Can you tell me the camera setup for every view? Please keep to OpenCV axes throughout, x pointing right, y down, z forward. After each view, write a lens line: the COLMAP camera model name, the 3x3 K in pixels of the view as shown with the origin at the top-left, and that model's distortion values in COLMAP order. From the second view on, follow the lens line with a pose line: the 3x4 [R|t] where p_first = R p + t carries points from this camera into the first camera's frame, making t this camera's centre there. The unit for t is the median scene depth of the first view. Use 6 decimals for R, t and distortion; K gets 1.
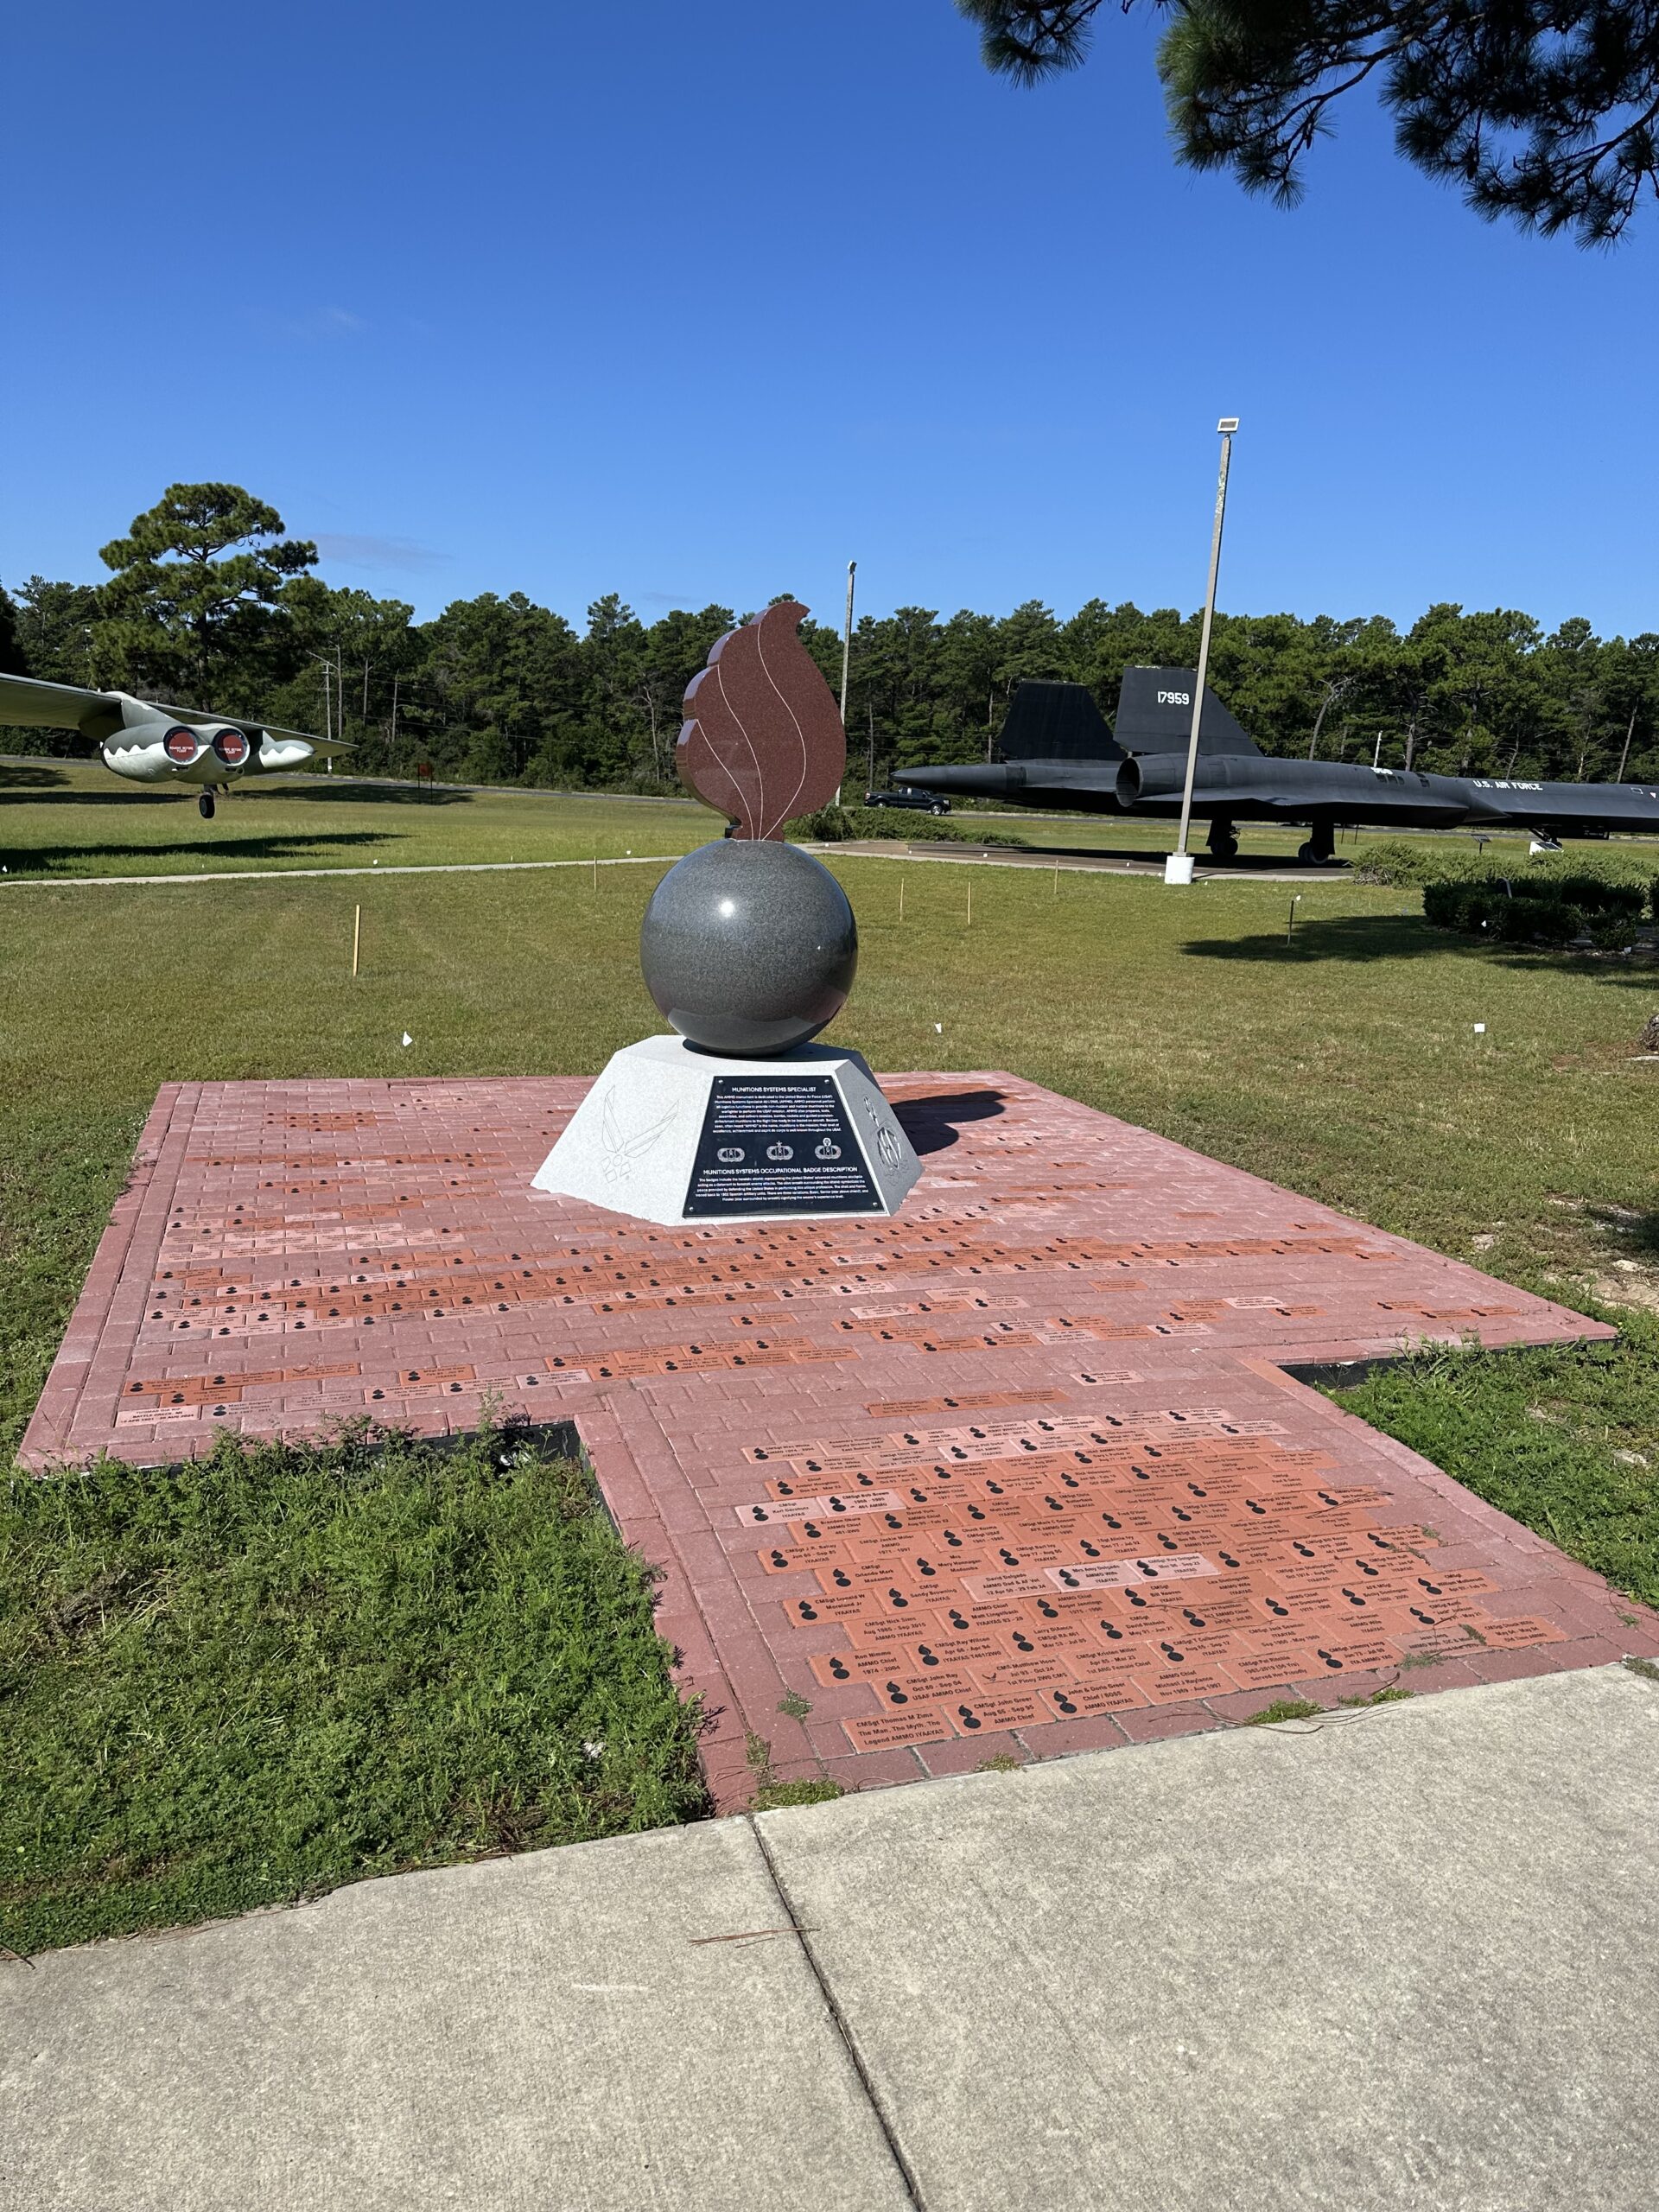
lens RADIAL K [[1558.6, 0, 829.5], [0, 1558.6, 1106.0], [0, 0, 1]] dist [0.151557, -0.296770]
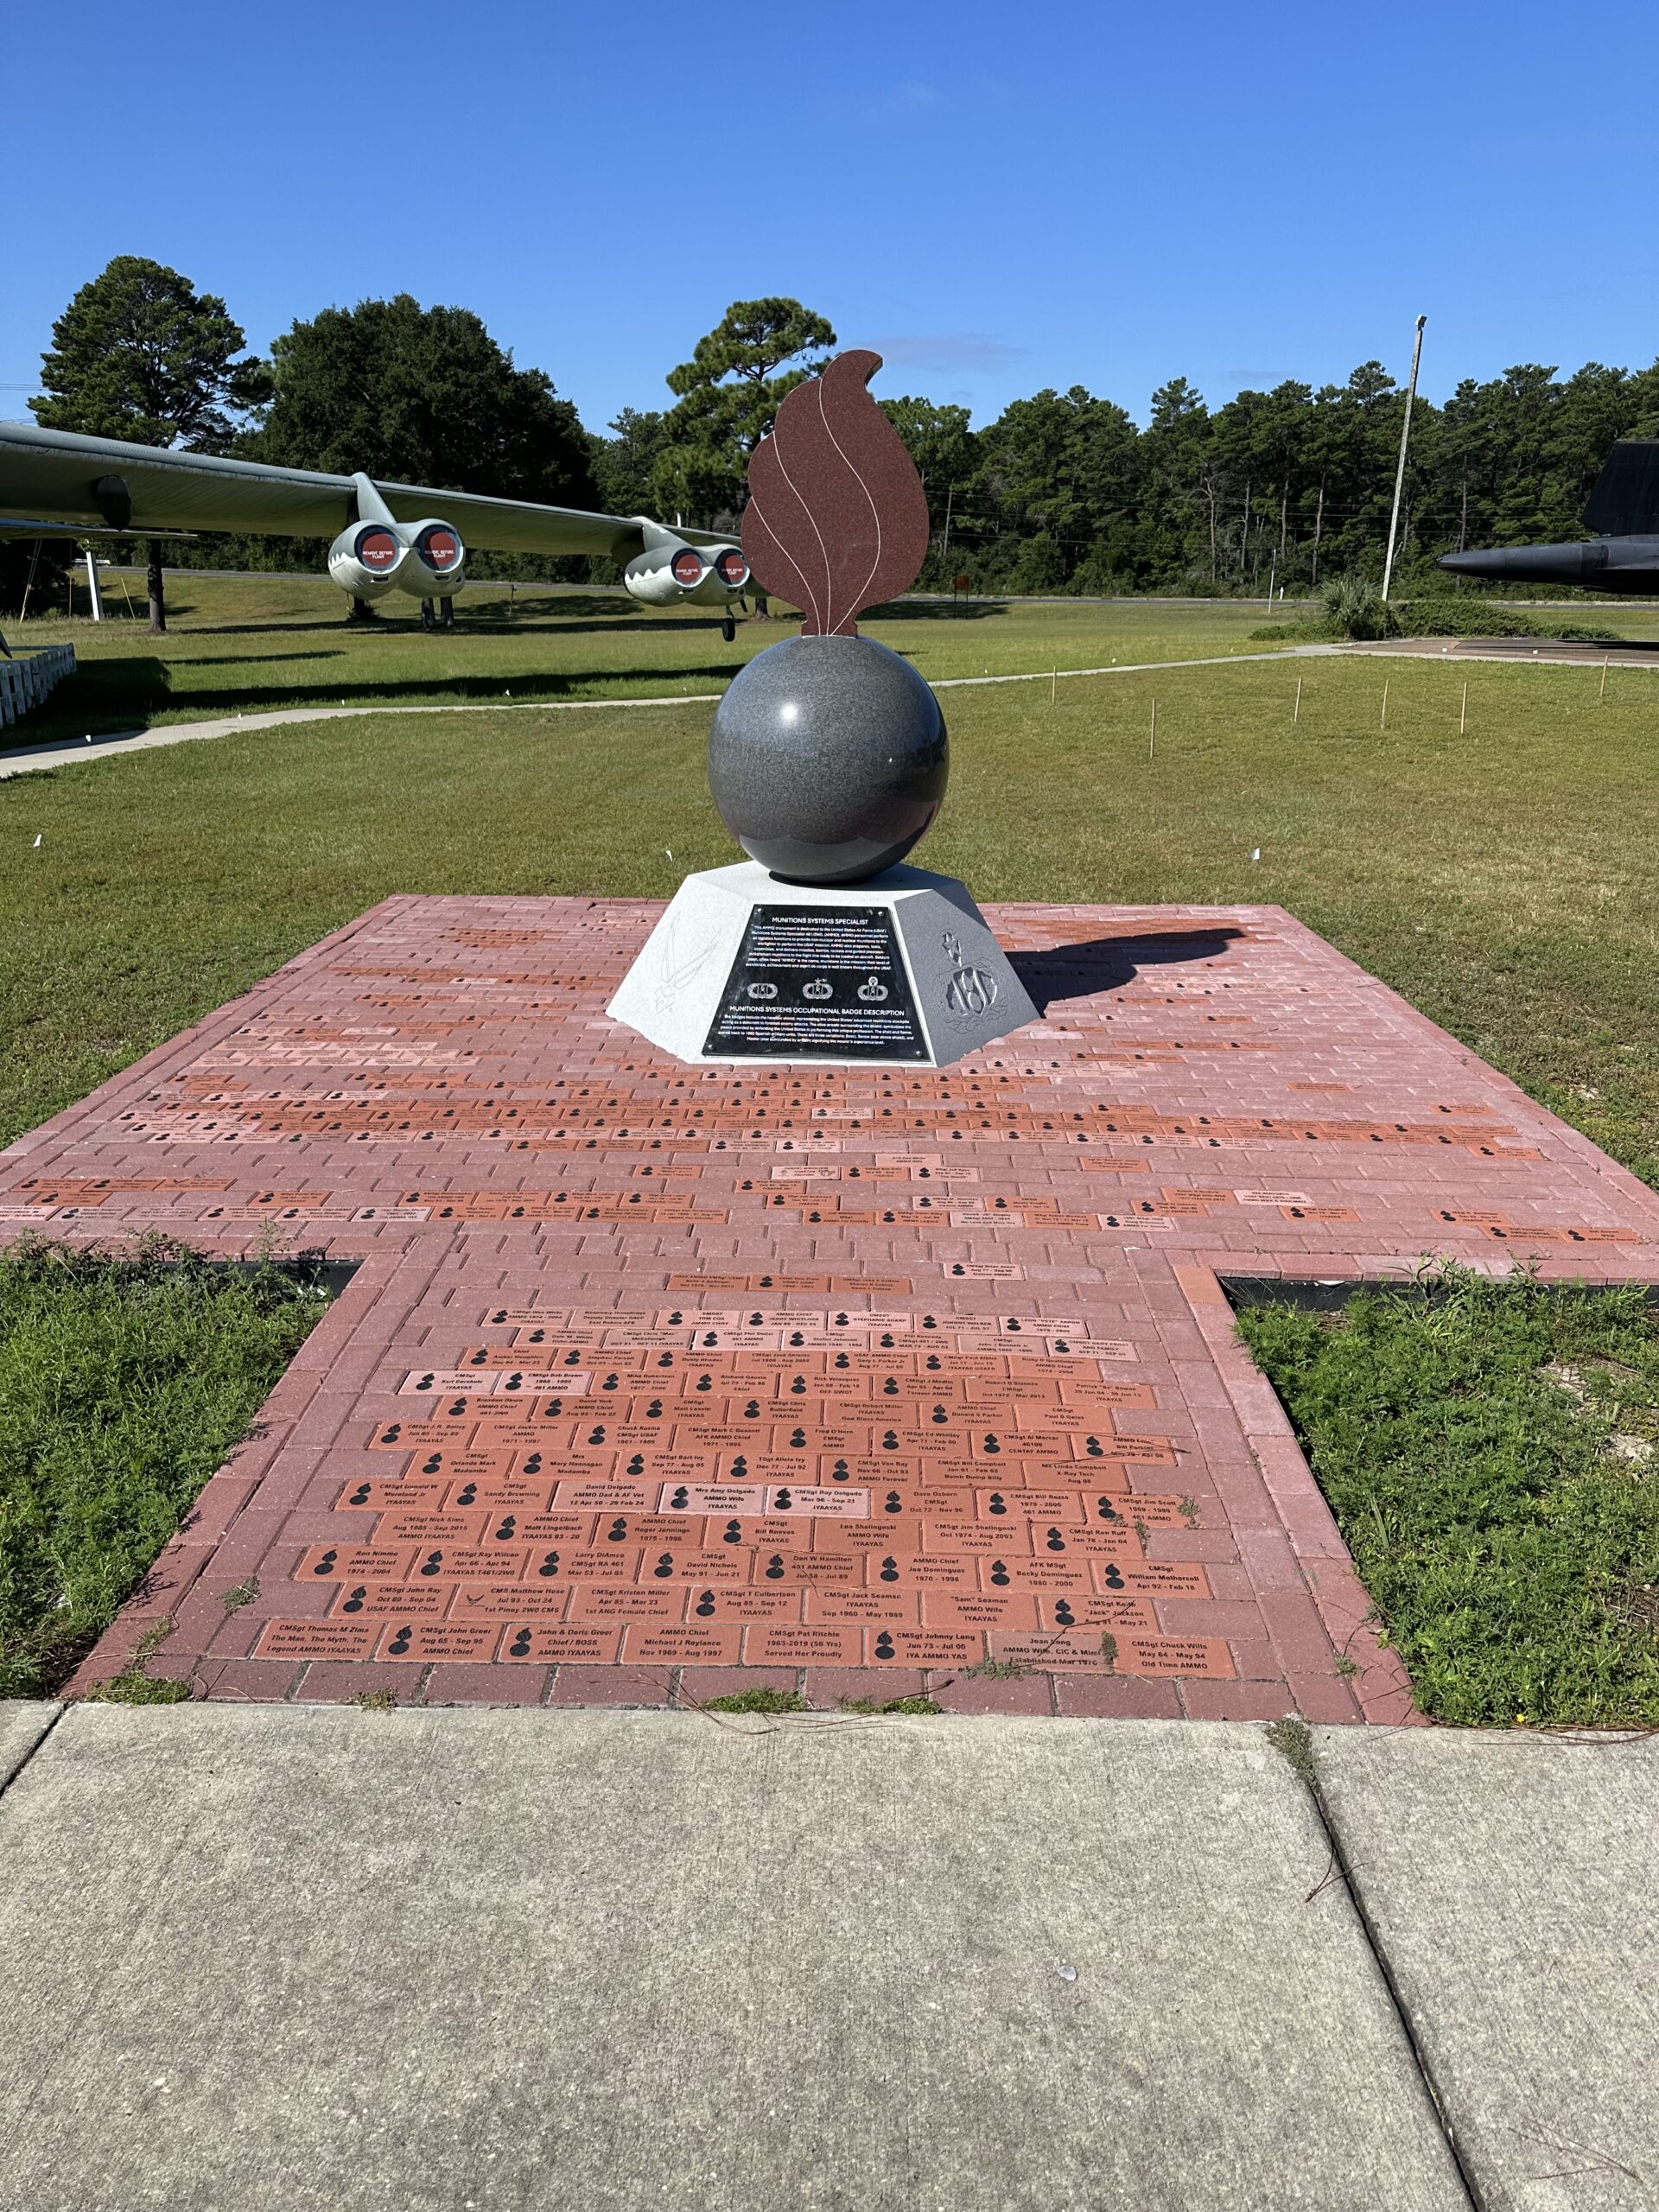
lens RADIAL K [[1558.6, 0, 829.5], [0, 1558.6, 1106.0], [0, 0, 1]] dist [0.151557, -0.296770]
pose [[0.939773, 0.070830, -0.334381, 0.049465], [-0.032743, 0.992450, 0.118201, -0.001995], [0.340228, -0.100134, 0.934996, 0.023665]]
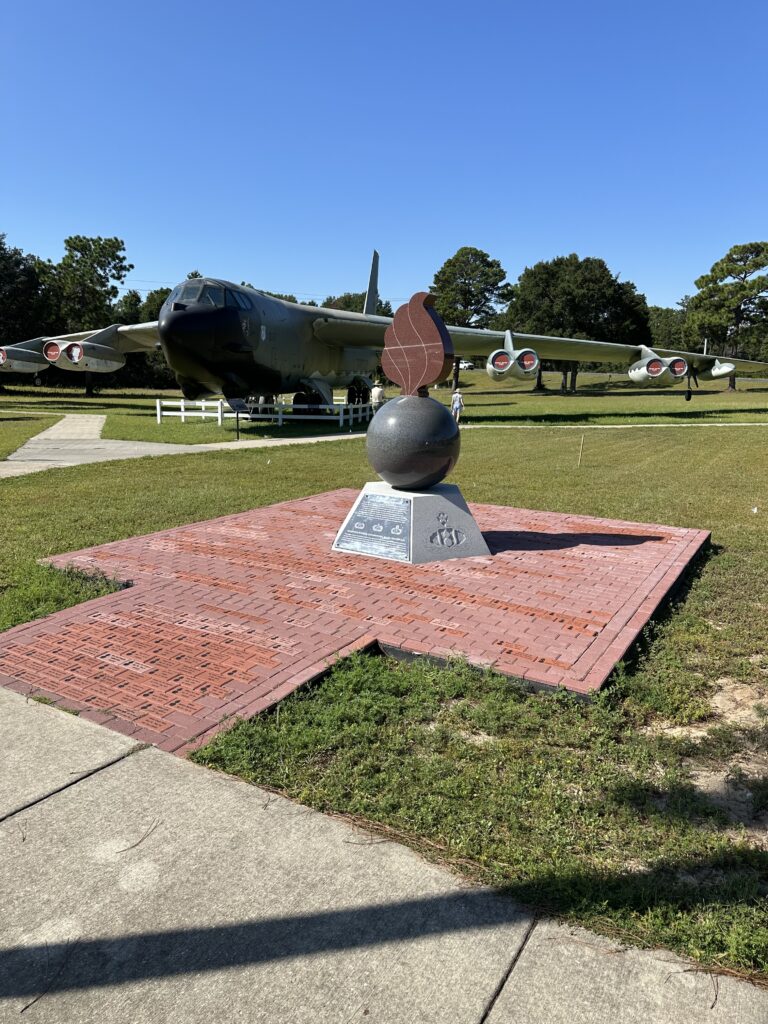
lens RADIAL K [[720.2, 0, 384.0], [0, 720.2, 512.0], [0, 0, 1]] dist [0.115344, -0.166473]
pose [[0.650052, 0.114231, -0.751254, 0.135743], [-0.137848, 0.989960, 0.031249, -0.005067], [0.747282, 0.083246, 0.659273, 0.050045]]
